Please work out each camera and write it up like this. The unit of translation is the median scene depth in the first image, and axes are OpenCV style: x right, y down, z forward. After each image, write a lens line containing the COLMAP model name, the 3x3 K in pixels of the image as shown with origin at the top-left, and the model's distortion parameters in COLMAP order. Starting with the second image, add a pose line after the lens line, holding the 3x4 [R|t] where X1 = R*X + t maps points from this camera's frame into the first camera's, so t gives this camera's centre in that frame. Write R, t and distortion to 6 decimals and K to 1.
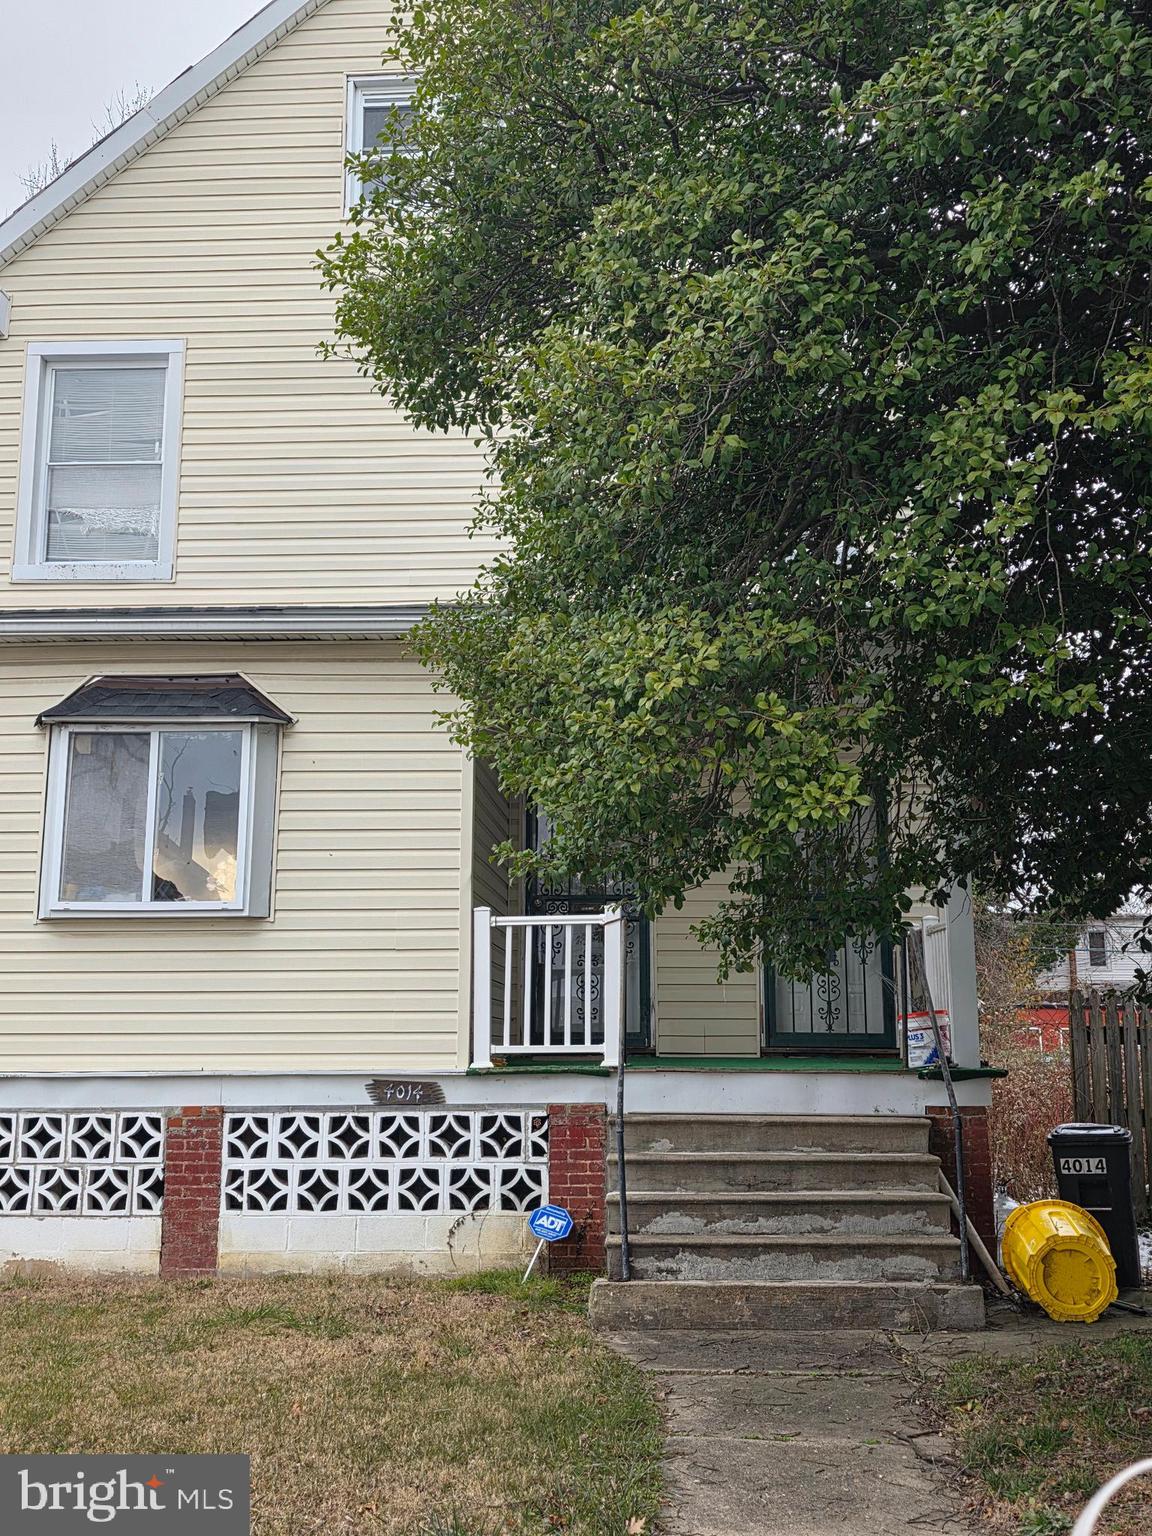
lens RADIAL K [[1563.9, 0, 576.0], [0, 1563.9, 768.0], [0, 0, 1]] dist [0.169926, -0.462986]
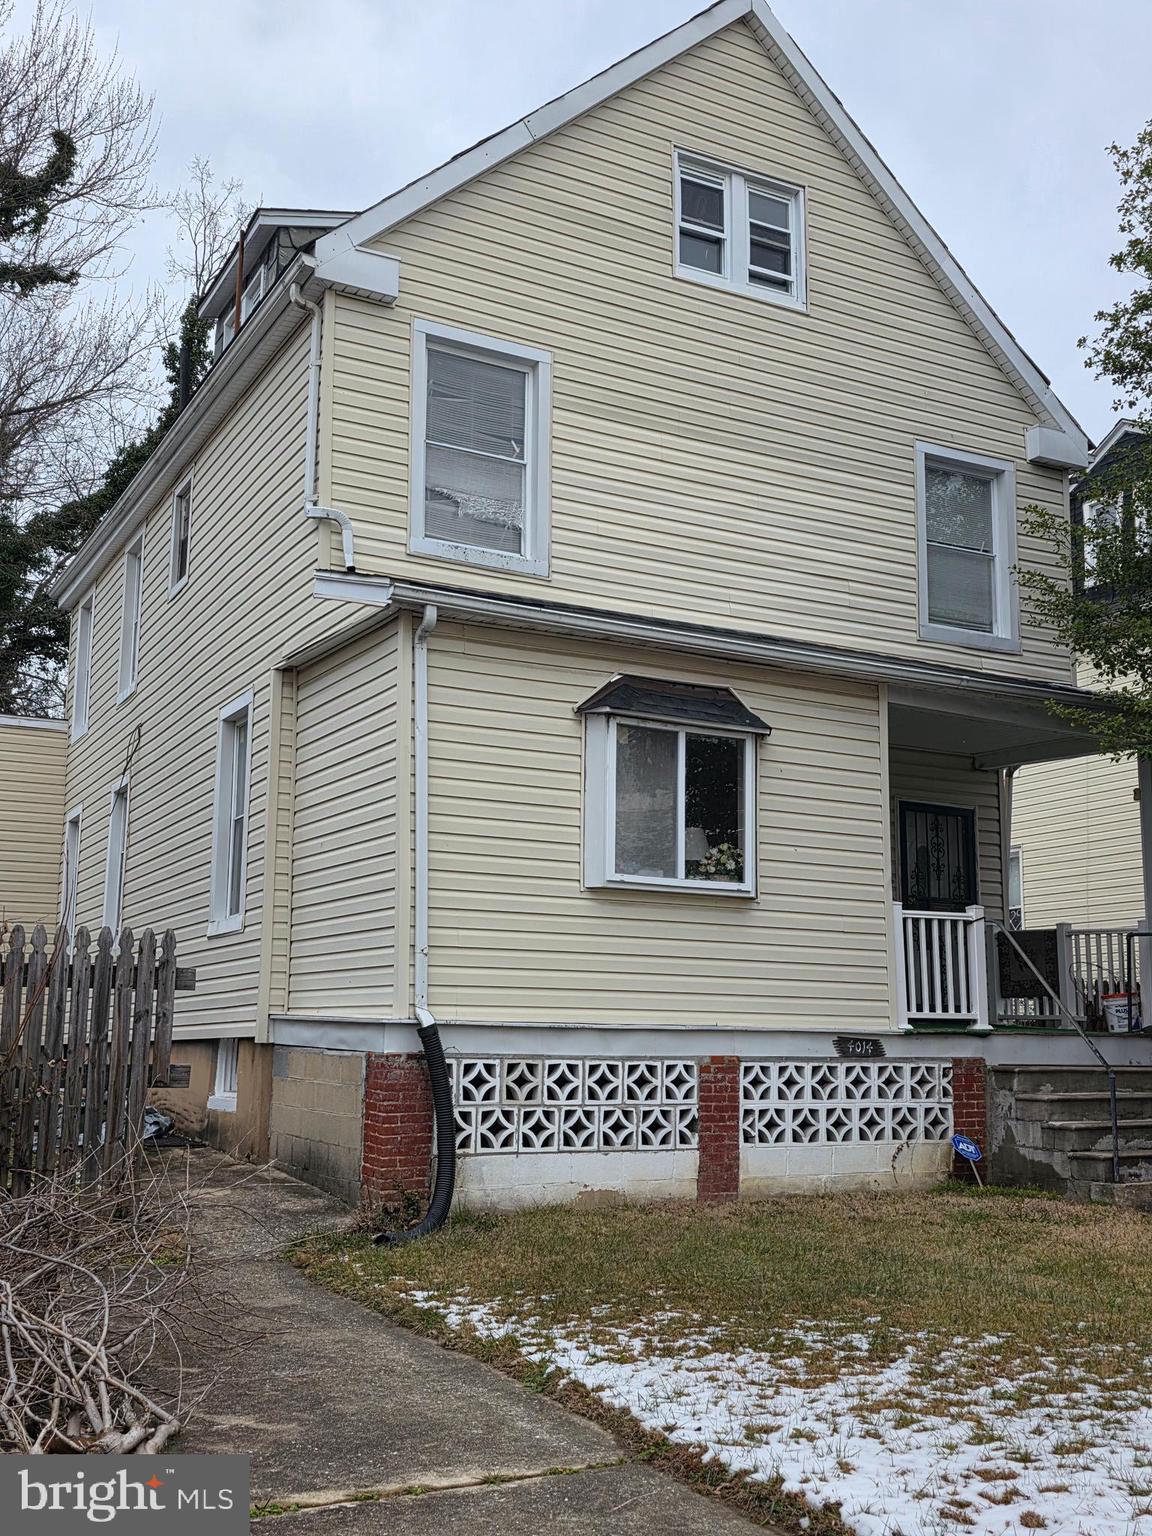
lens RADIAL K [[1563.9, 0, 576.0], [0, 1563.9, 768.0], [0, 0, 1]] dist [0.169926, -0.462986]
pose [[0.842834, 0.099218, 0.528948, -0.975538], [-0.116117, 0.993235, -0.001285, 0.014425], [-0.525497, -0.060337, 0.848653, 0.073159]]
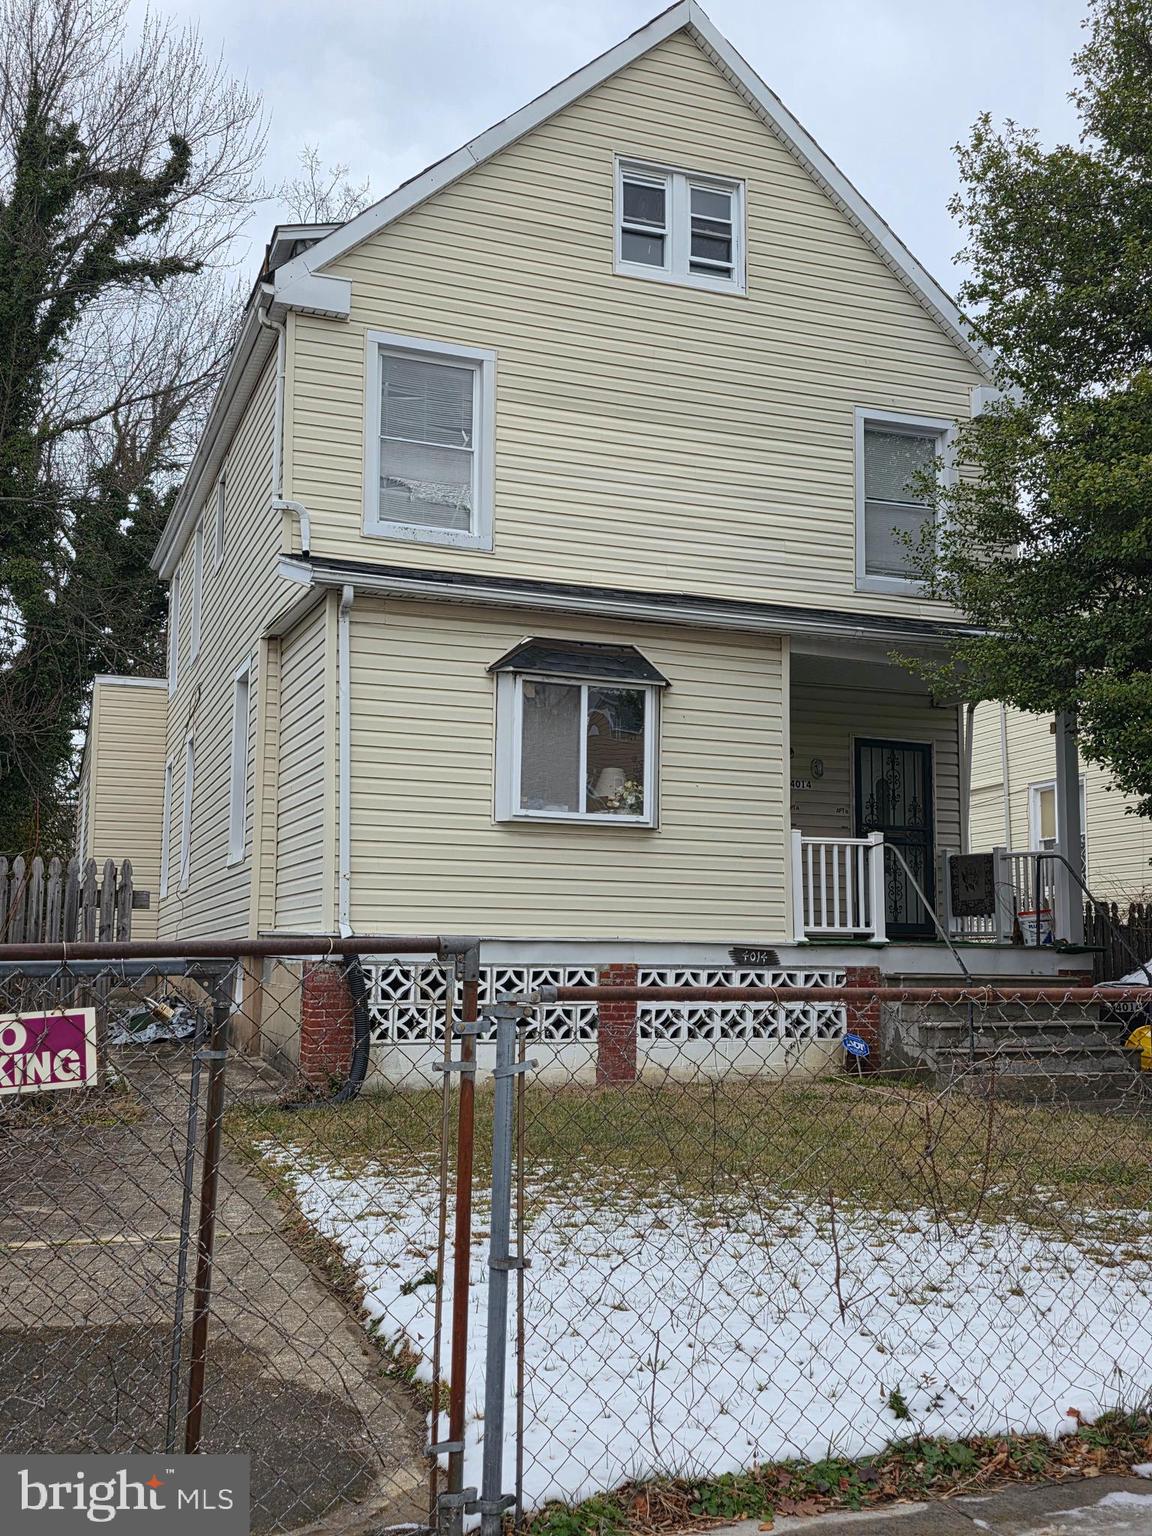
lens RADIAL K [[1558.0, 0, 581.8], [0, 1558.0, 755.1], [0, 0, 1]] dist [0.169597, -0.504471]
pose [[0.907580, 0.064880, 0.414837, -0.845311], [-0.092533, 0.994605, 0.046888, -0.027098], [-0.409557, -0.080940, 0.908687, -0.203959]]
